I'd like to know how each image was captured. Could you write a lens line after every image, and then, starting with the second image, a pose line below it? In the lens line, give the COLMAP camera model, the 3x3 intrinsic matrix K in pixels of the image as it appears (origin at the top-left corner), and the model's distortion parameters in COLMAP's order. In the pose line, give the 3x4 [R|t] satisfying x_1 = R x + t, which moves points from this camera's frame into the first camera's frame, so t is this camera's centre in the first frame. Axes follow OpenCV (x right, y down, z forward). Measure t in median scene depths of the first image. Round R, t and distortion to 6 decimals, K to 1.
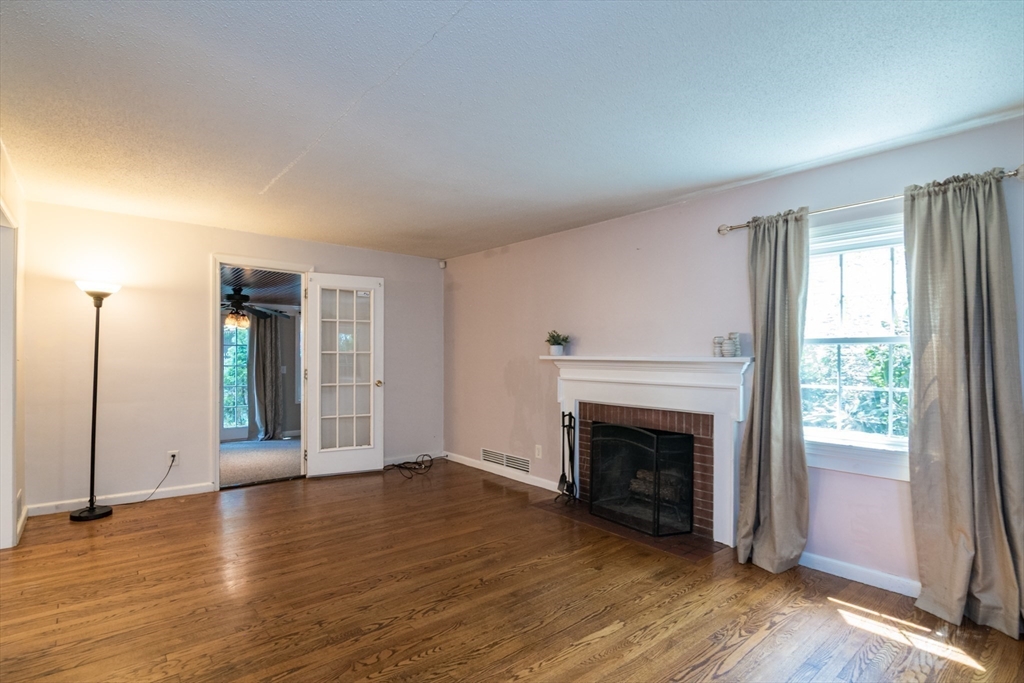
lens RADIAL K [[492.4, 0, 511.5], [0, 492.4, 348.8], [0, 0, 1]] dist [0.000635, -0.000068]
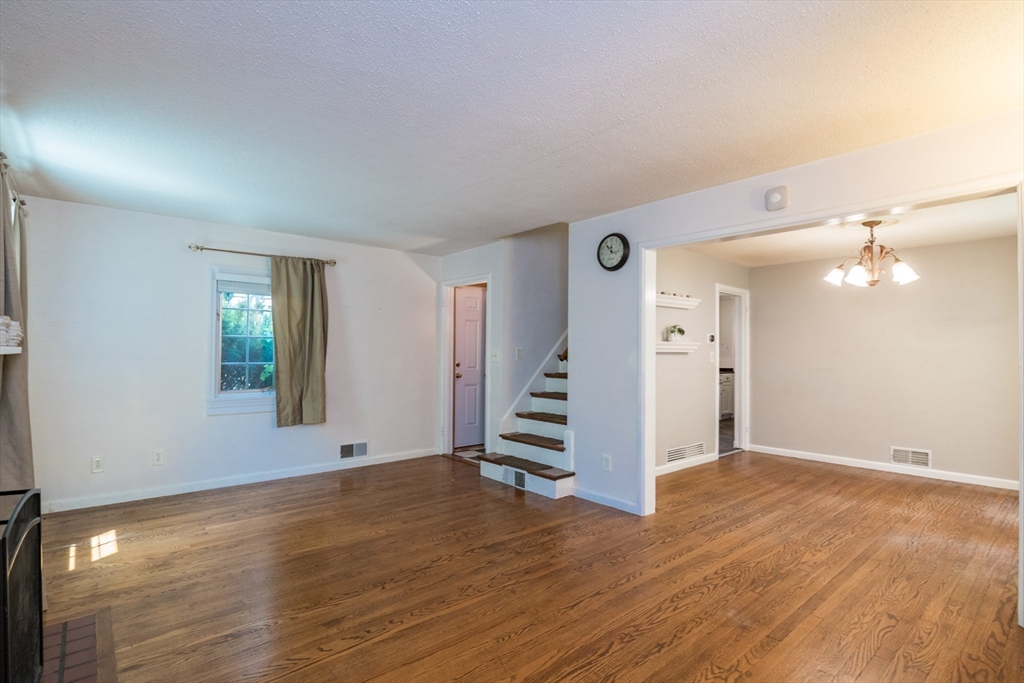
lens RADIAL K [[492.4, 0, 512.0], [0, 492.4, 348.6], [0, 0, 1]] dist [0.000635, -0.000068]
pose [[-0.999902, -0.012550, -0.006133, -0.319716], [-0.012375, 0.999539, -0.027738, 0.033914], [0.006479, -0.027659, -0.999596, 2.107475]]
